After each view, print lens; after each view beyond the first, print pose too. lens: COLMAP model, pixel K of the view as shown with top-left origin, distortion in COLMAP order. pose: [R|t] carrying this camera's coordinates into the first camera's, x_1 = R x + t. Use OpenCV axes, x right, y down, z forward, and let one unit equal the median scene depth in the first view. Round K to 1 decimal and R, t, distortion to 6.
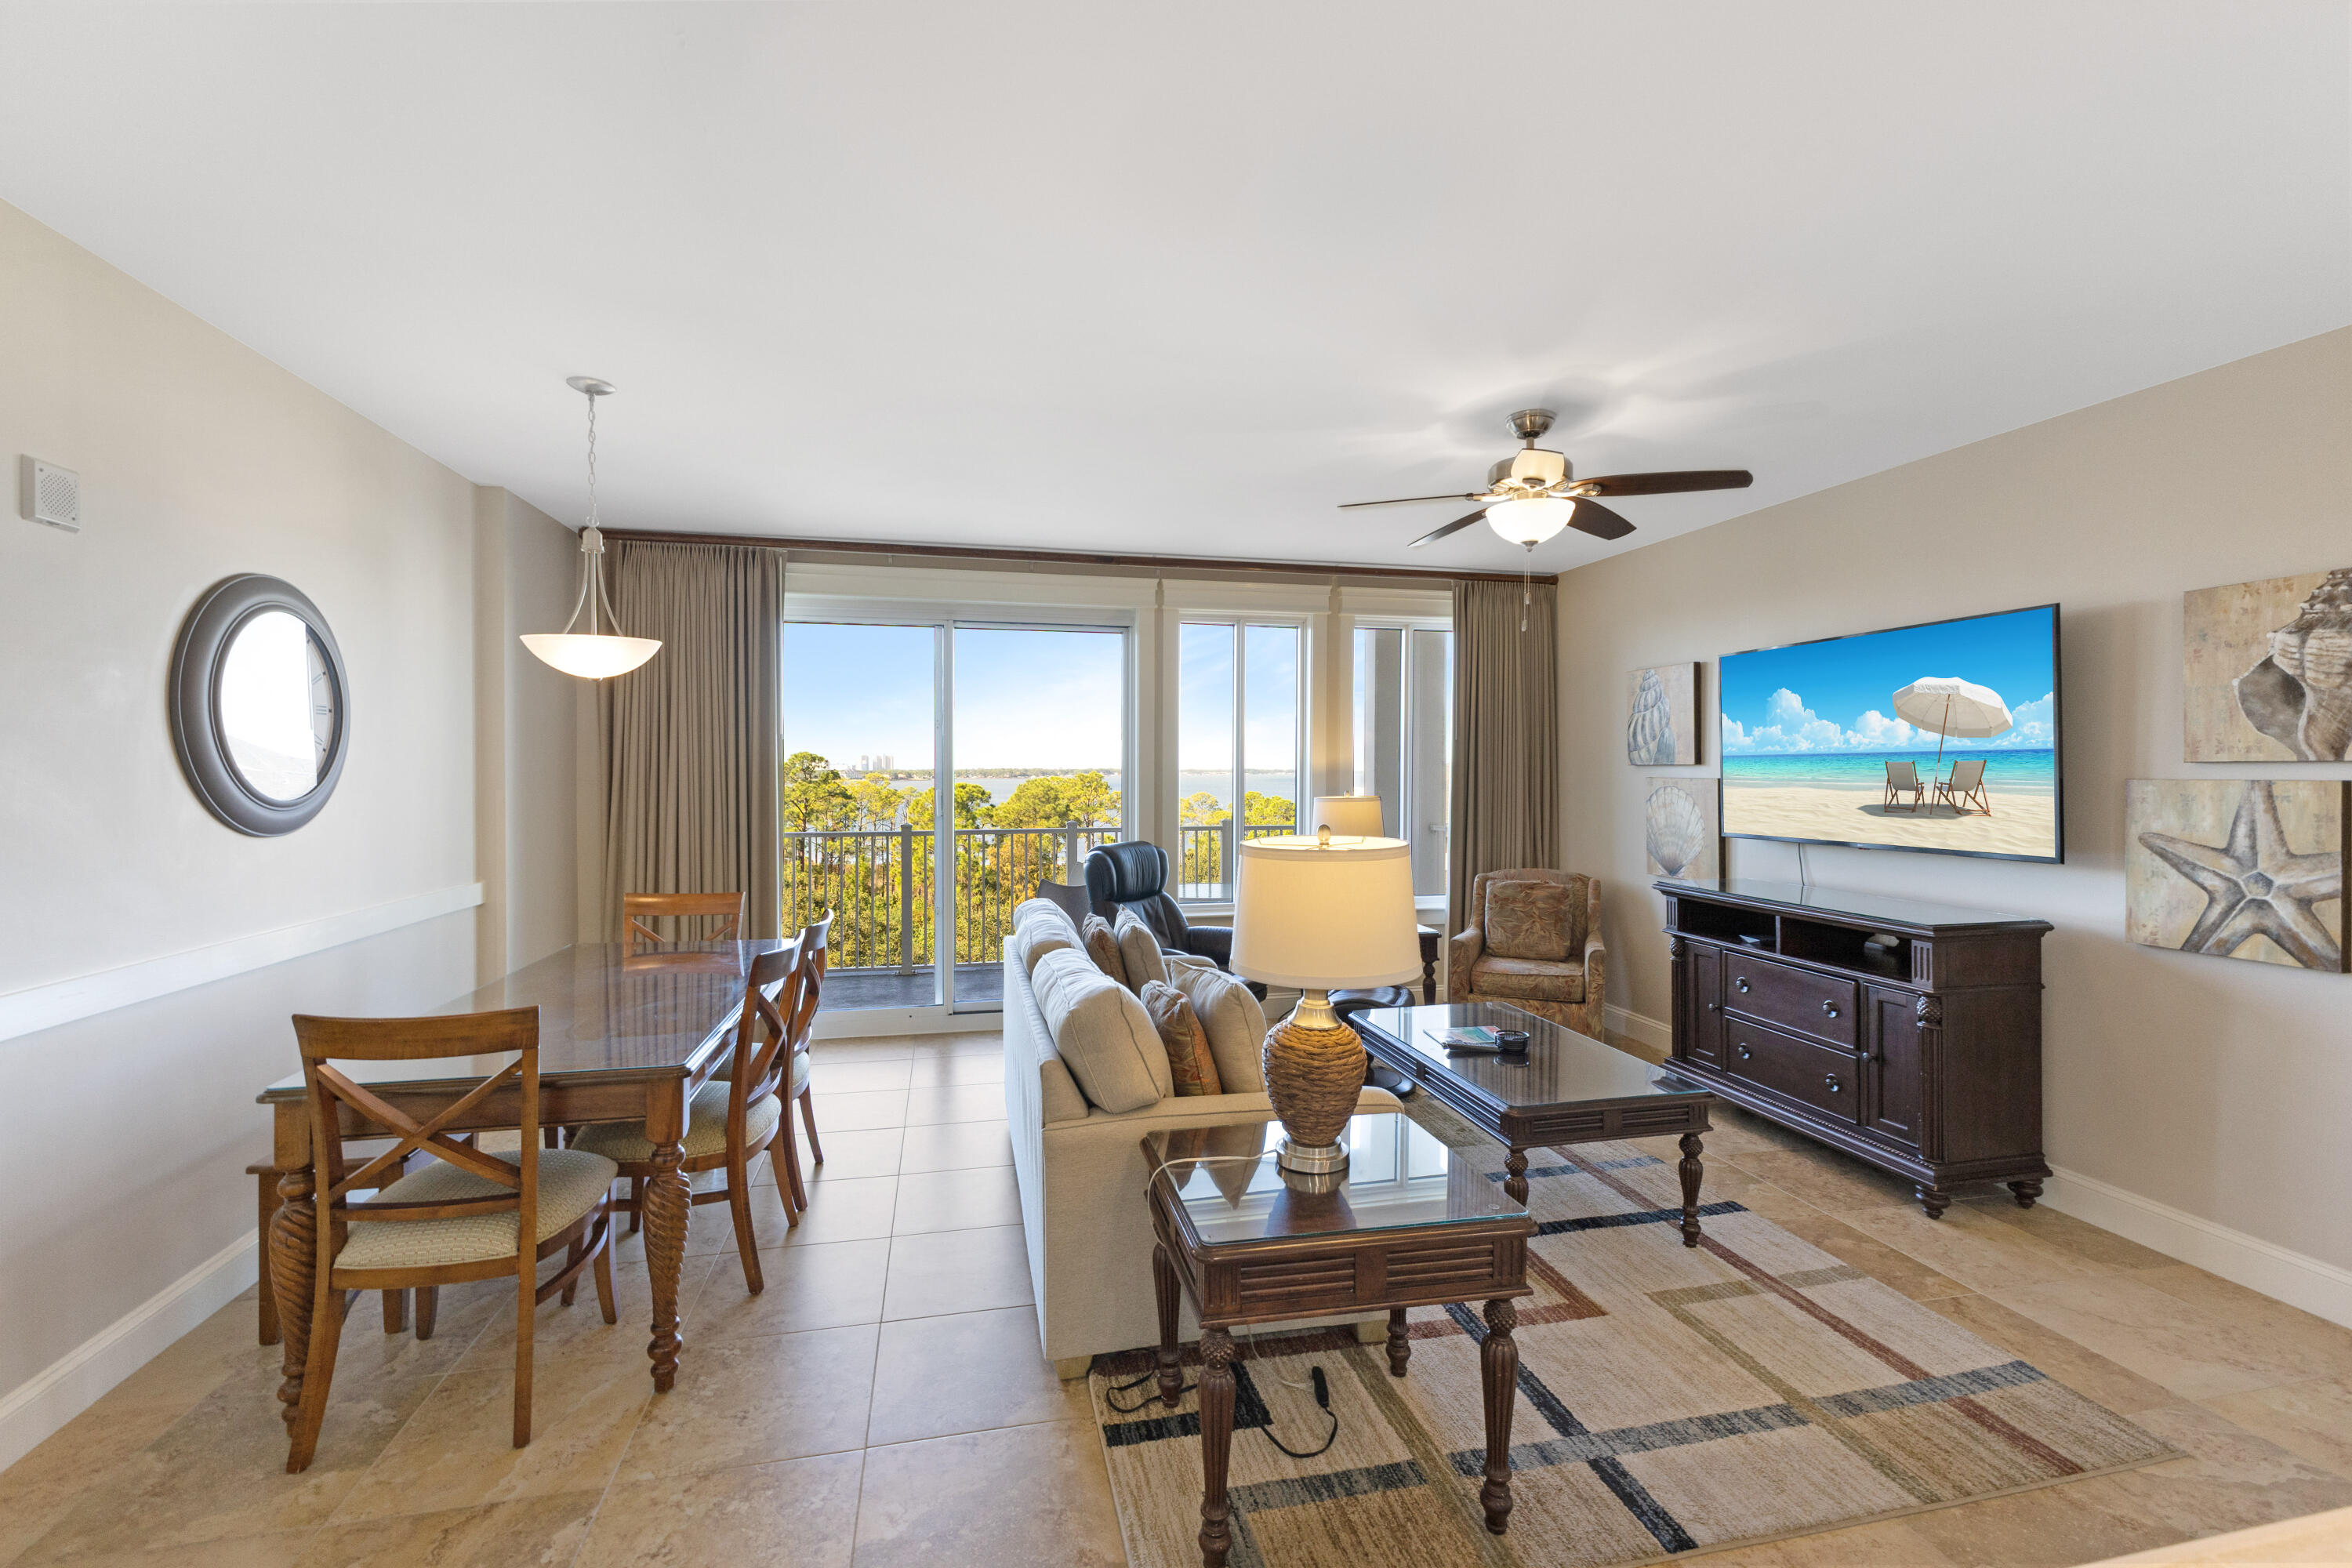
lens RADIAL K [[1042.6, 0, 1172.0], [0, 1042.6, 779.0], [0, 0, 1]] dist [0.003762, 0.001832]
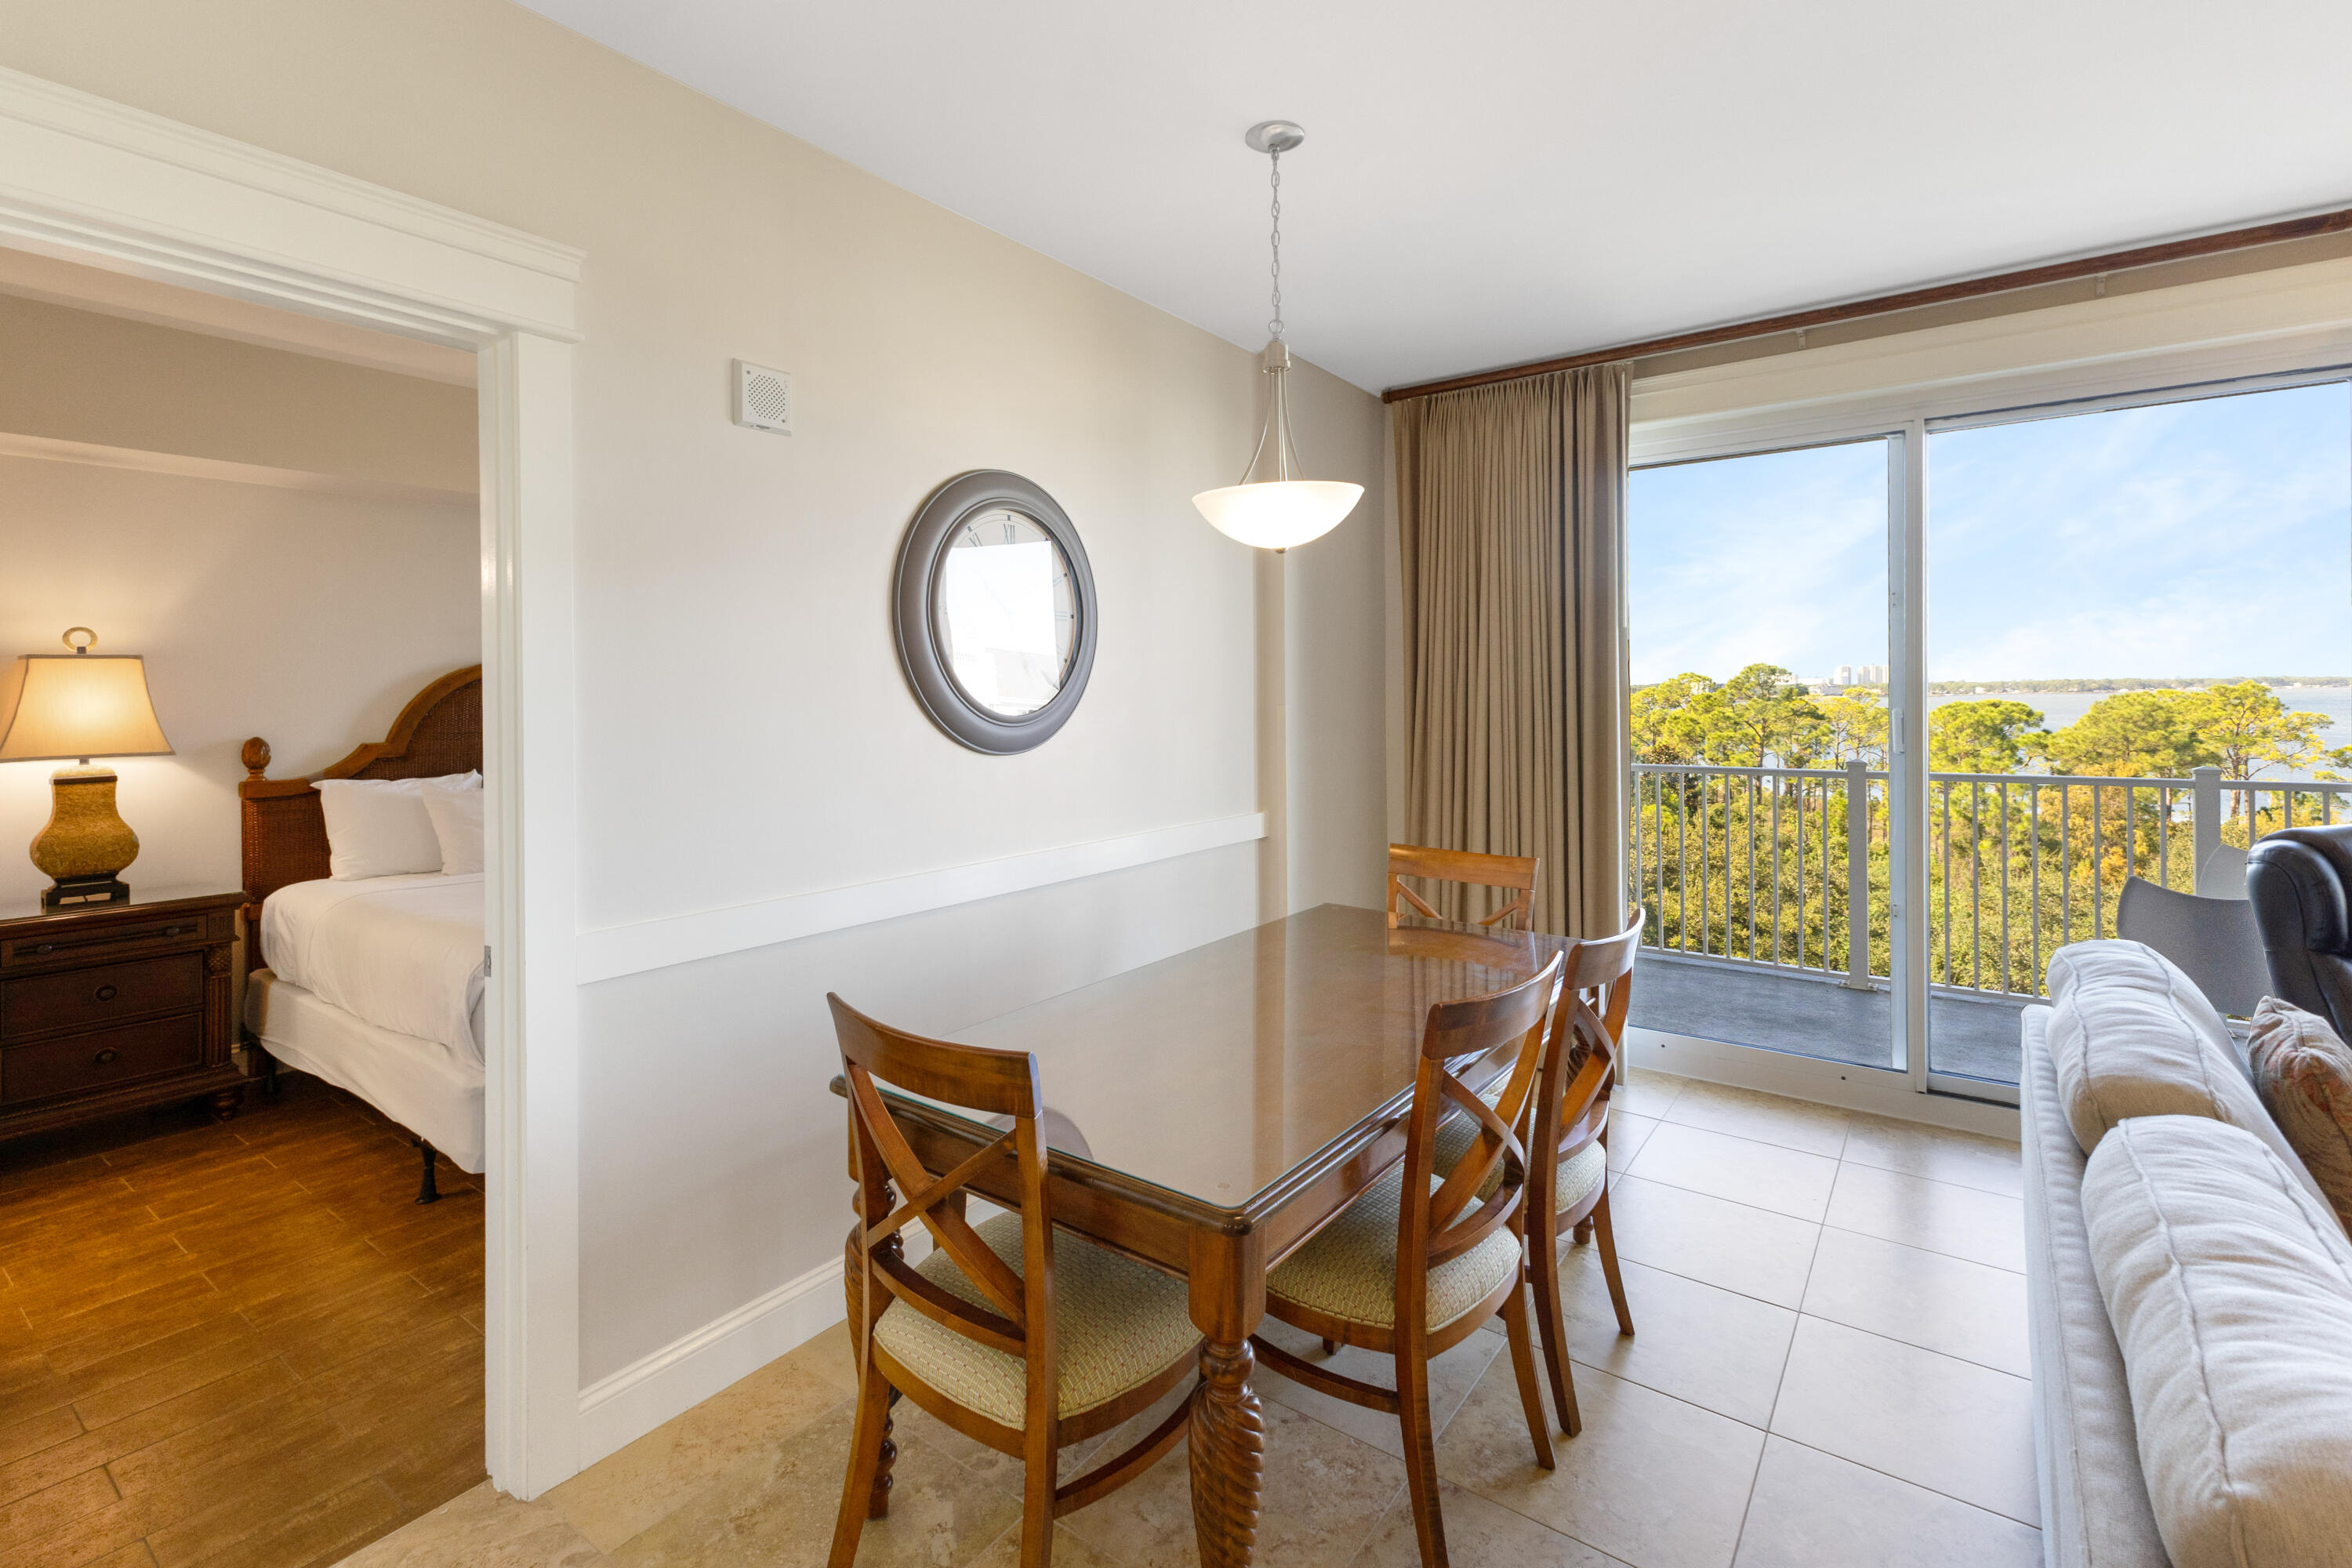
lens RADIAL K [[1104.8, 0, 1146.6], [0, 1104.8, 709.4], [0, 0, 1]] dist [0.026624, 0.000736]
pose [[0.662781, 0.006673, -0.748783, -0.044881], [0.002486, 0.999935, 0.011112, 0.003793], [0.748809, -0.009226, 0.662722, 0.401321]]
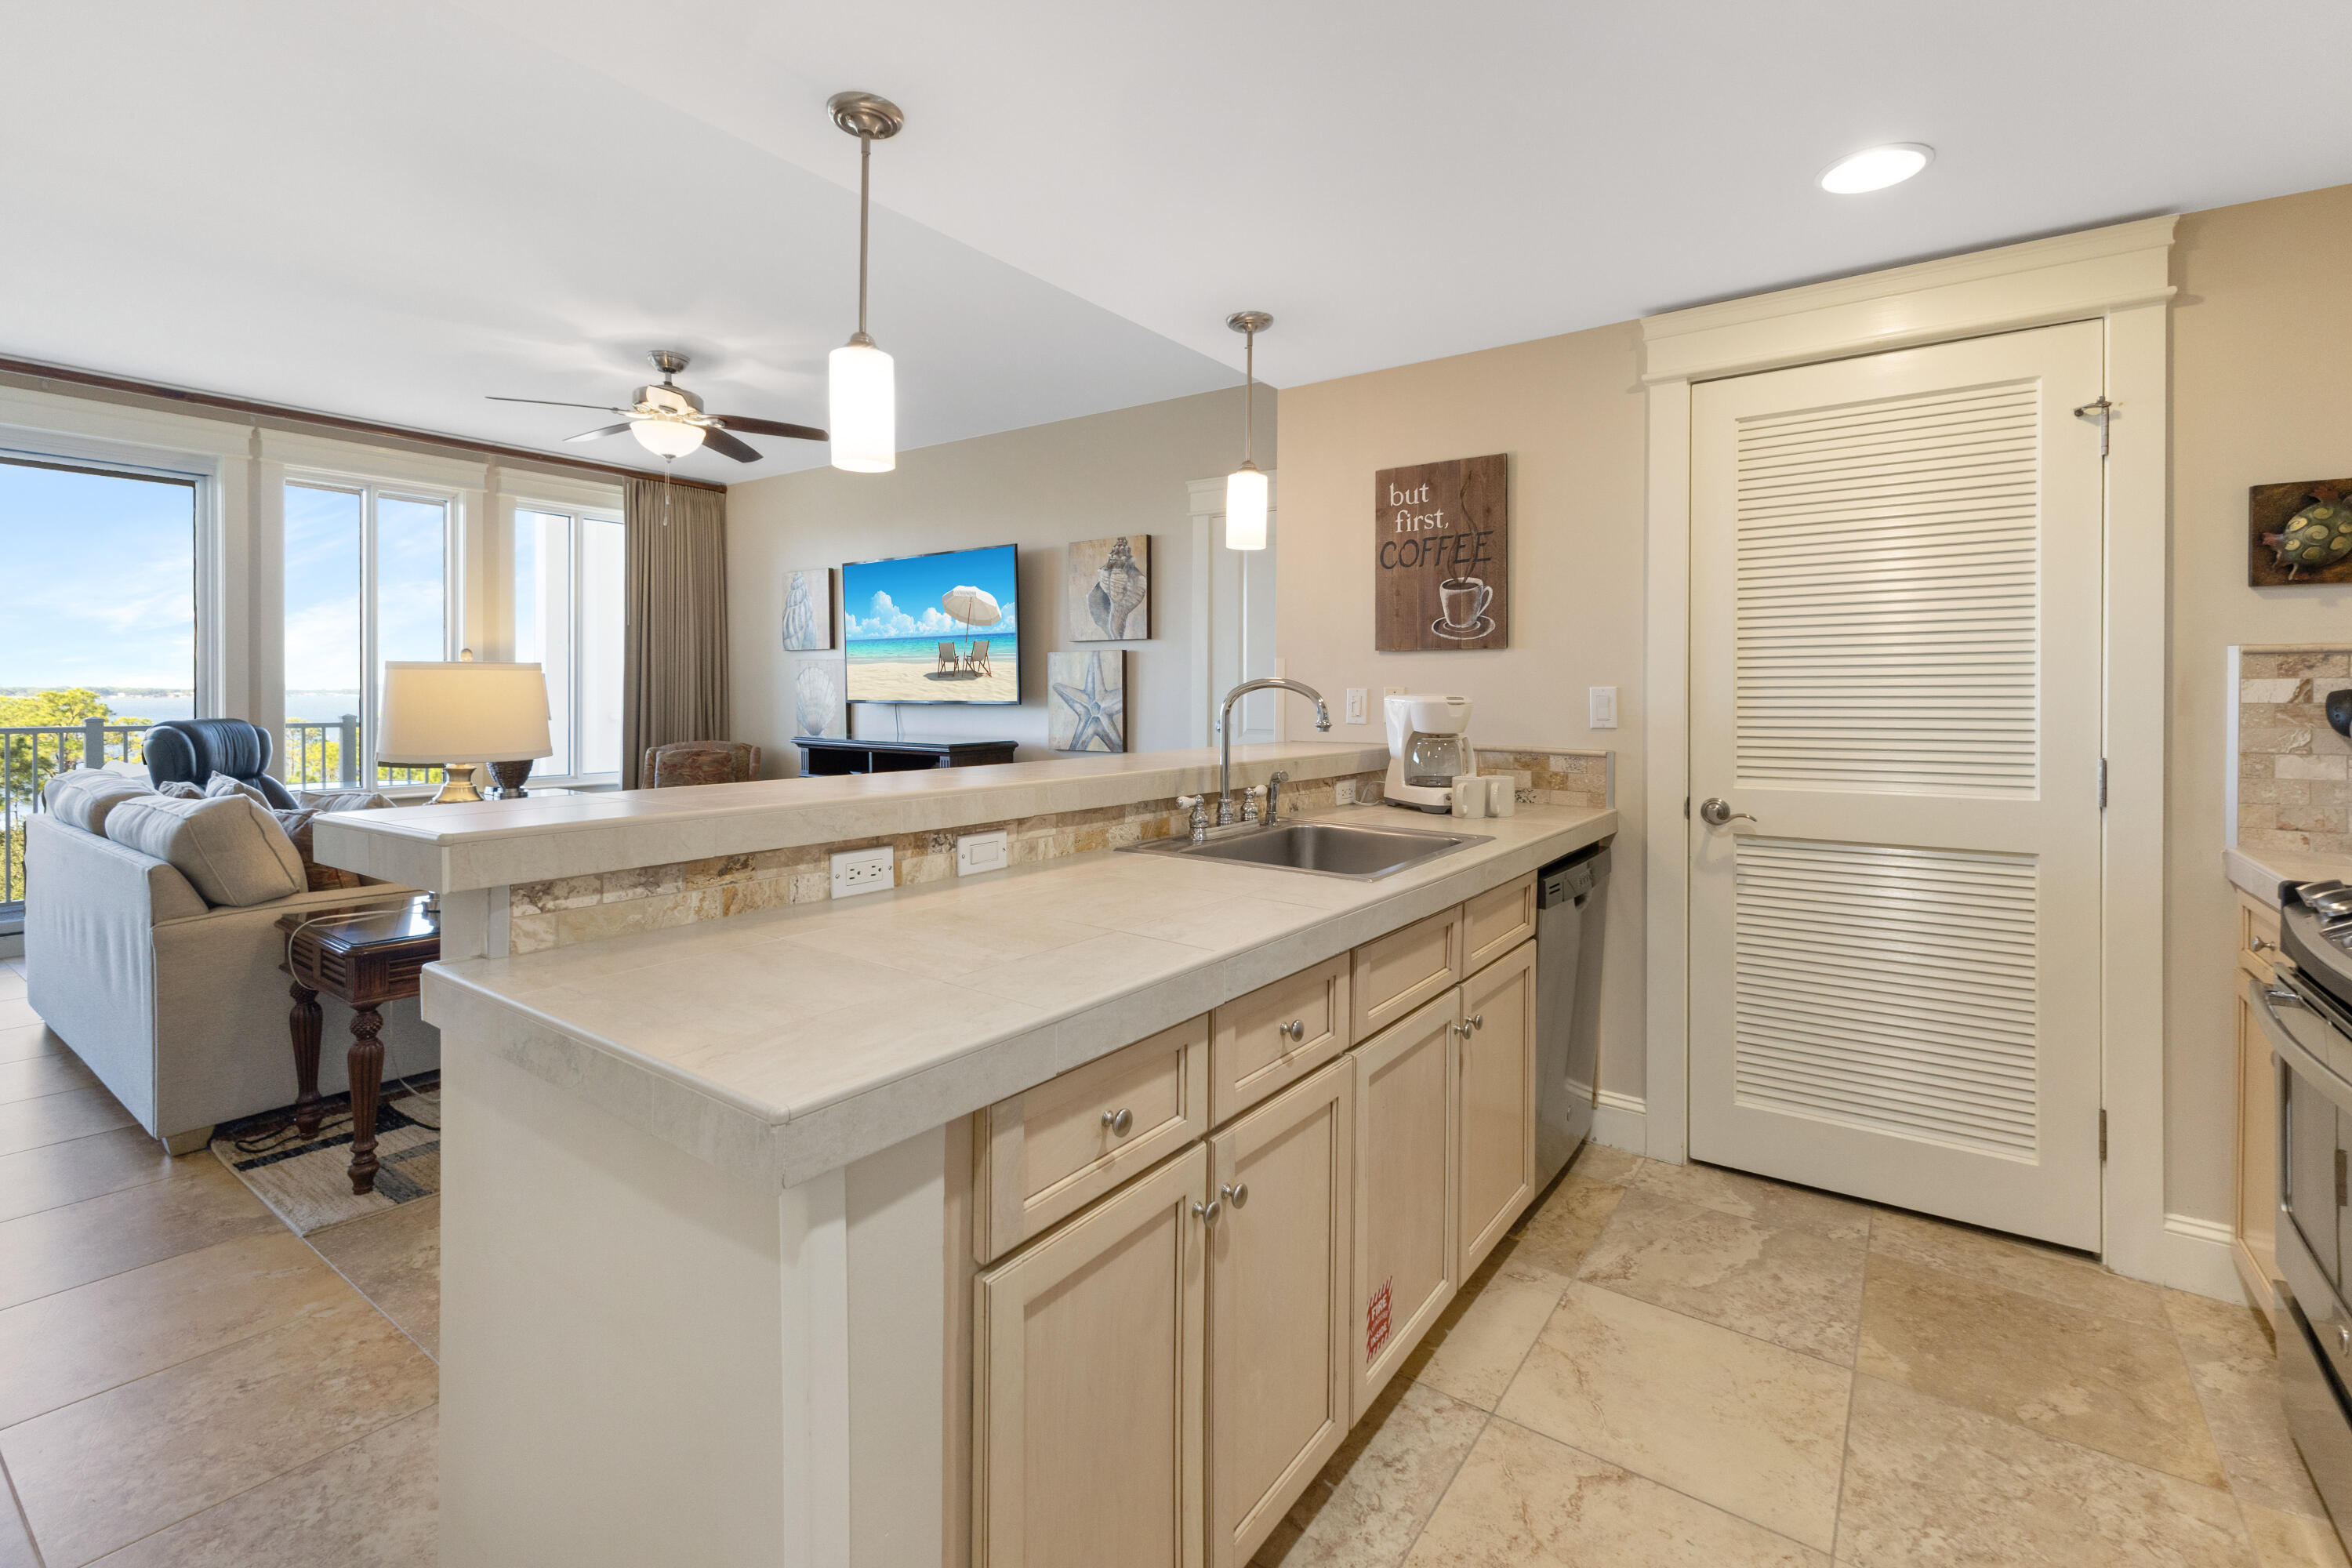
lens RADIAL K [[1042.6, 0, 1218.3], [0, 1042.6, 709.7], [0, 0, 1]] dist [0.003762, 0.001832]
pose [[0.730491, -0.007145, 0.682885, -0.038723], [0.000454, 0.999950, 0.009977, 0.069953], [-0.682922, -0.006978, 0.730458, -0.383279]]
